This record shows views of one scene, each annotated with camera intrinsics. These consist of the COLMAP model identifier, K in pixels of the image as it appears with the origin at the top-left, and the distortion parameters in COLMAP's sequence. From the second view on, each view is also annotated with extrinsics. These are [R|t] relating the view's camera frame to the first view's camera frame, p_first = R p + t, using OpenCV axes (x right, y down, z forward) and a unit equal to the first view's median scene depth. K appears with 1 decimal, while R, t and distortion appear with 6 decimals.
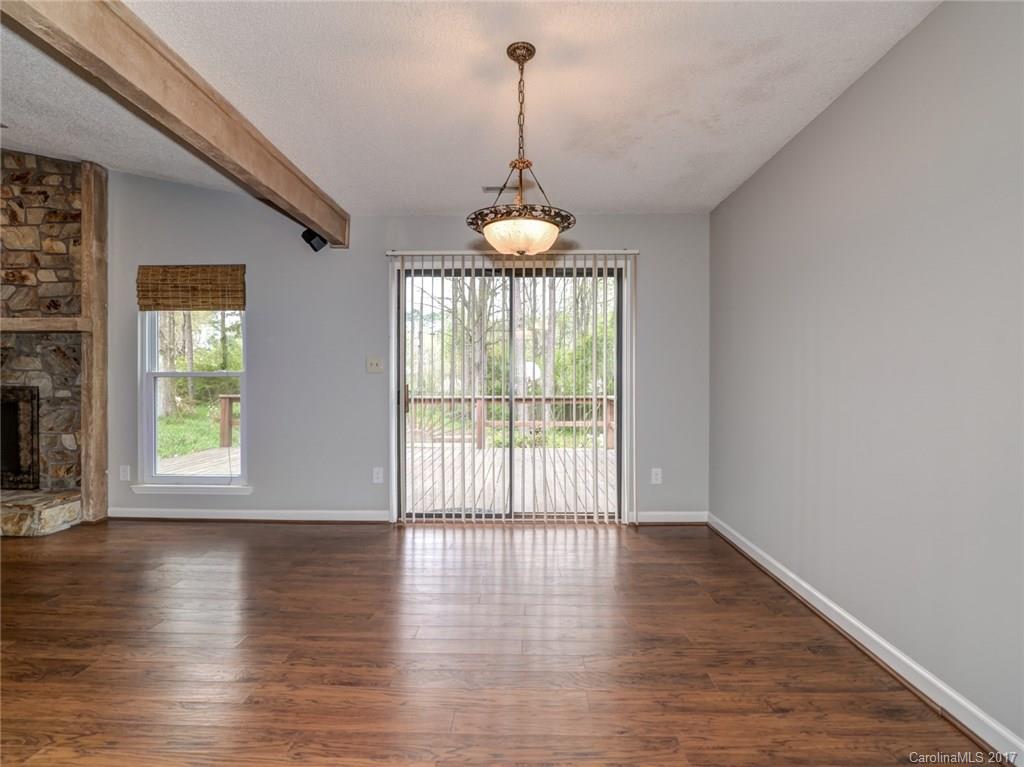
lens RADIAL K [[542.6, 0, 516.0], [0, 542.6, 382.1], [0, 0, 1]] dist [-0.019794, -0.000289]
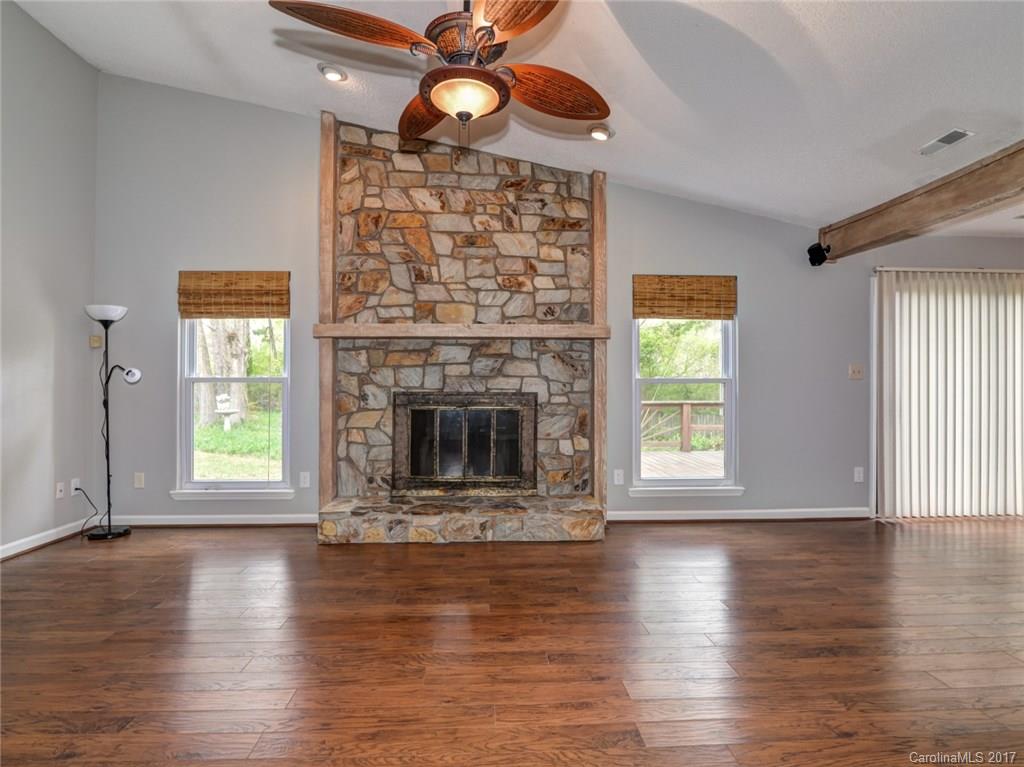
lens RADIAL K [[524.5, 0, 497.6], [0, 524.5, 389.0], [0, 0, 1]] dist [-0.025296, -0.000154]
pose [[0.998030, -0.000528, 0.062729, -1.028475], [0.000285, 0.999992, 0.003885, -0.002377], [-0.062731, -0.003859, 0.998023, 0.017601]]
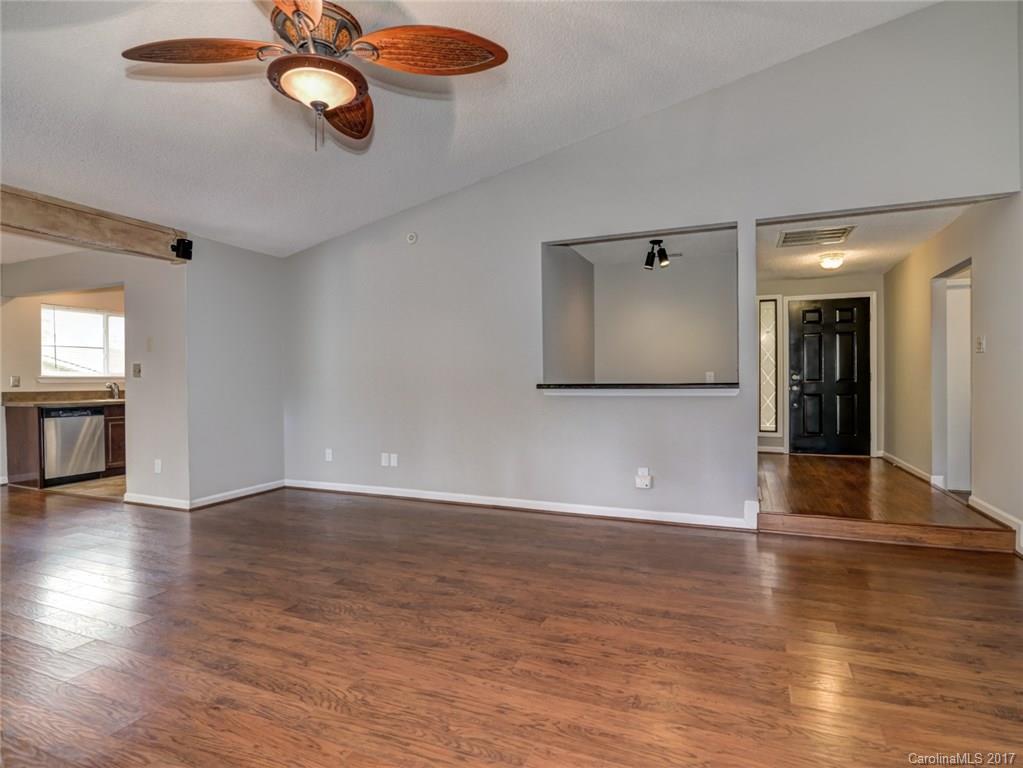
lens RADIAL K [[542.1, 0, 515.5], [0, 542.1, 382.6], [0, 0, 1]] dist [-0.019794, -0.000289]
pose [[-0.930391, 0.003505, 0.366553, -1.353589], [0.003890, 0.999992, 0.000313, 0.003303], [-0.366549, 0.001717, -0.930397, 0.848148]]
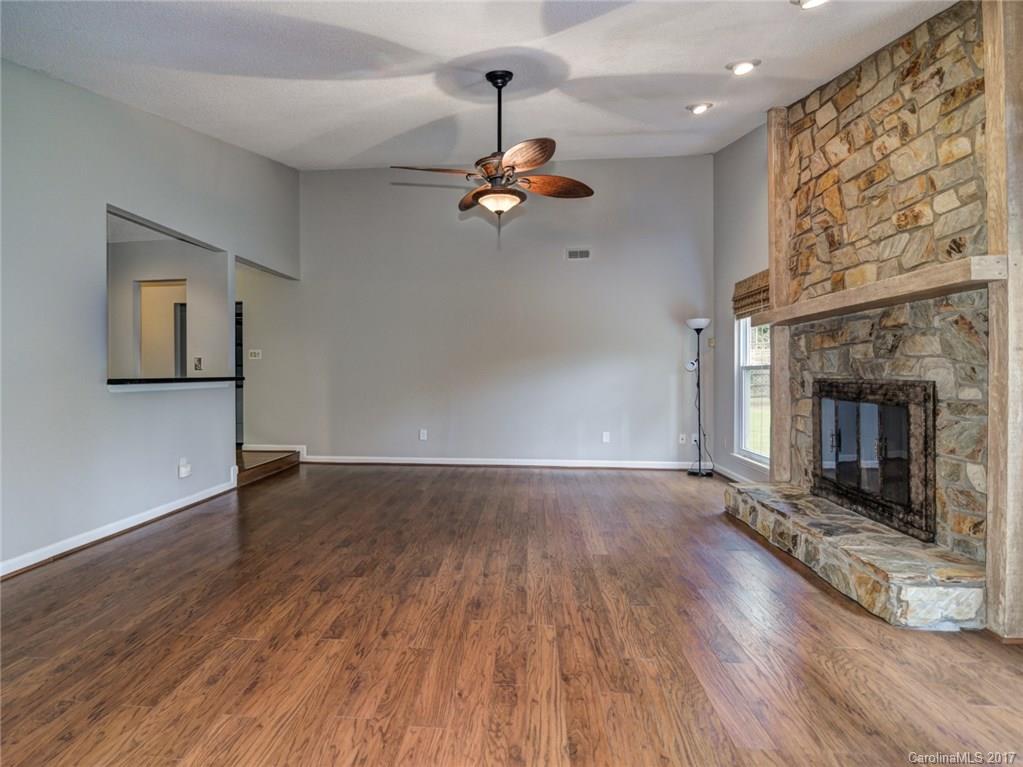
lens RADIAL K [[540.1, 0, 487.8], [0, 540.1, 376.7], [0, 0, 1]] dist [-0.017005, 0.000442]
pose [[-0.056051, 0.003092, -0.998423, -0.233000], [0.001993, 0.999994, 0.002985, -0.000118], [0.998426, -0.001822, -0.056056, 0.505171]]
